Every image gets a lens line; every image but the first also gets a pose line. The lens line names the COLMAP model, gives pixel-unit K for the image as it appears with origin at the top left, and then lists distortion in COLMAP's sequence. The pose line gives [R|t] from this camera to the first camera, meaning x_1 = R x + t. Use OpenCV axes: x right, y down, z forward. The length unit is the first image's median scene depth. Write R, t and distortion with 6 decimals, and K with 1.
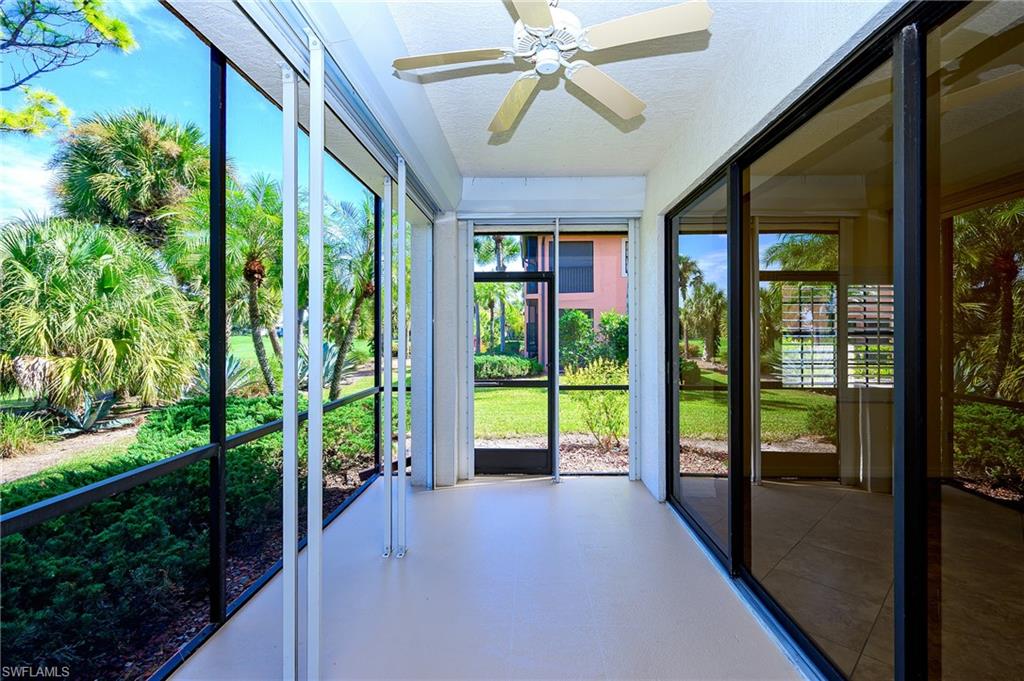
lens RADIAL K [[463.0, 0, 514.6], [0, 463.0, 330.5], [0, 0, 1]] dist [0.001329, -0.000442]
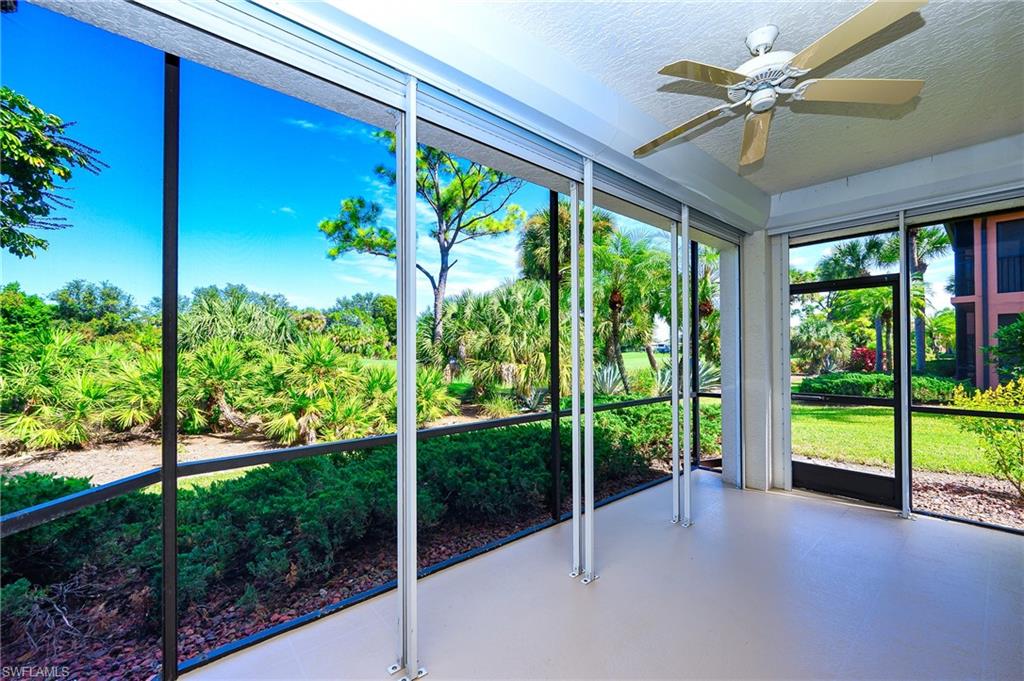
lens RADIAL K [[422.2, 0, 513.0], [0, 422.2, 347.9], [0, 0, 1]] dist [-0.008318, 0.002729]
pose [[0.676931, -0.007829, -0.736005, 0.125534], [0.007671, 0.999964, -0.003582, 0.006785], [0.736007, -0.003221, 0.676967, -0.043250]]
